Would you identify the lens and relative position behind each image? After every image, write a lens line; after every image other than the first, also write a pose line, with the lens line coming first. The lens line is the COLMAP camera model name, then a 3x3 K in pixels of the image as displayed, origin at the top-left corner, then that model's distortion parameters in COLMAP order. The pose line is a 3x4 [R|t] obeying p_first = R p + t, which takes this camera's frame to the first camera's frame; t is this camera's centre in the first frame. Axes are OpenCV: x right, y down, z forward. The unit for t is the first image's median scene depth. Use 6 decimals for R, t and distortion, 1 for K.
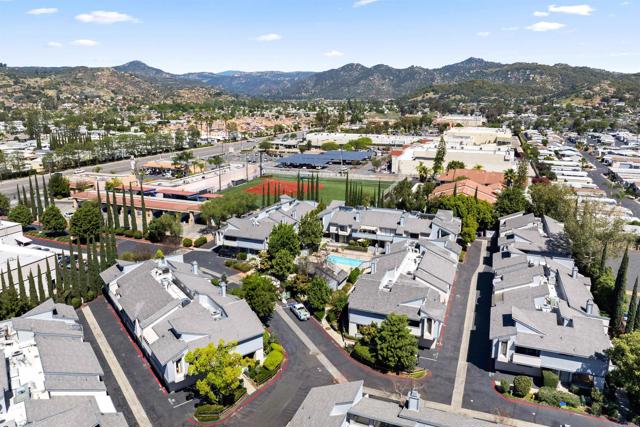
lens RADIAL K [[452.3, 0, 320.1], [0, 452.3, 188.8], [0, 0, 1]] dist [-0.051024, 0.000038]
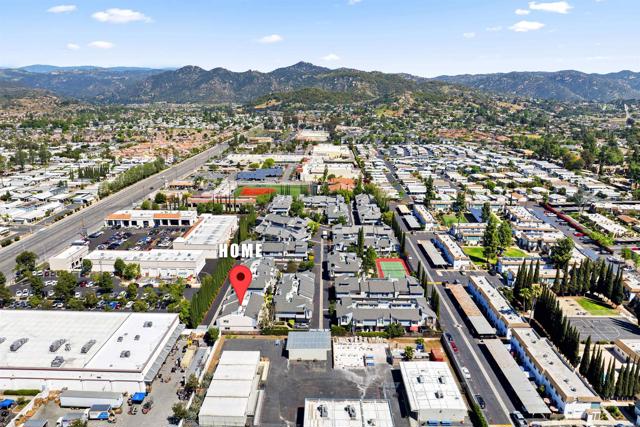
lens RADIAL K [[445.0, 0, 320.0], [0, 445.0, 213.5], [0, 0, 1]] dist [-0.035842, 0.001097]
pose [[0.935329, -0.088031, 0.342652, -0.106641], [0.066298, 0.995003, 0.074654, -0.007153], [-0.347512, -0.047109, 0.936491, -0.214727]]
